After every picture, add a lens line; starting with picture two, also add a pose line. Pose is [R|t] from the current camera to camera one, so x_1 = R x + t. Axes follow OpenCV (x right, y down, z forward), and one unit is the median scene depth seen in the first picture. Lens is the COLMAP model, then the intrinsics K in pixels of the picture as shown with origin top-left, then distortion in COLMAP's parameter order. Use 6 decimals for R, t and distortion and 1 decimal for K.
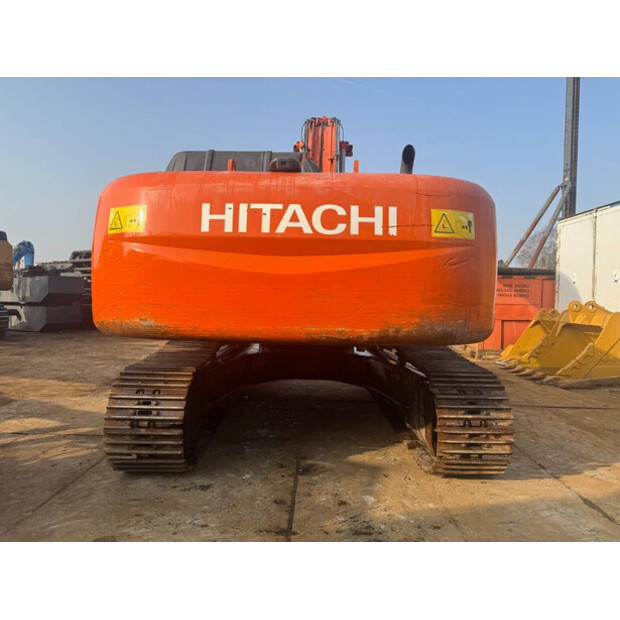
lens RADIAL K [[434.1, 0, 310.0], [0, 434.1, 310.0], [0, 0, 1]] dist [0.058115, -0.079822]
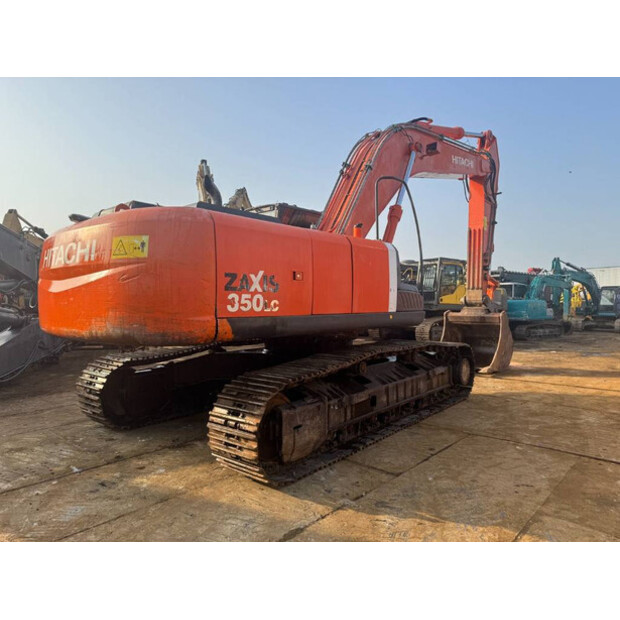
lens RADIAL K [[434.1, 0, 310.0], [0, 434.1, 310.0], [0, 0, 1]] dist [0.058115, -0.079822]
pose [[0.761982, -0.010363, -0.647515, 1.369590], [-0.008413, 0.999629, -0.025898, 0.008952], [0.647543, 0.025182, 0.761613, 0.353700]]
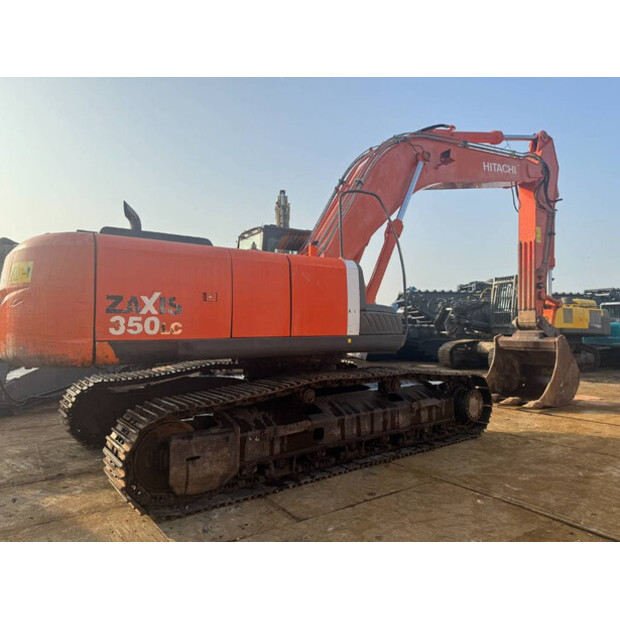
lens RADIAL K [[434.1, 0, 310.0], [0, 434.1, 310.0], [0, 0, 1]] dist [0.058115, -0.079822]
pose [[0.582904, -0.054005, -0.810744, 1.698580], [-0.015877, 0.996841, -0.077817, 0.002197], [0.812386, 0.058232, 0.580206, 0.855651]]
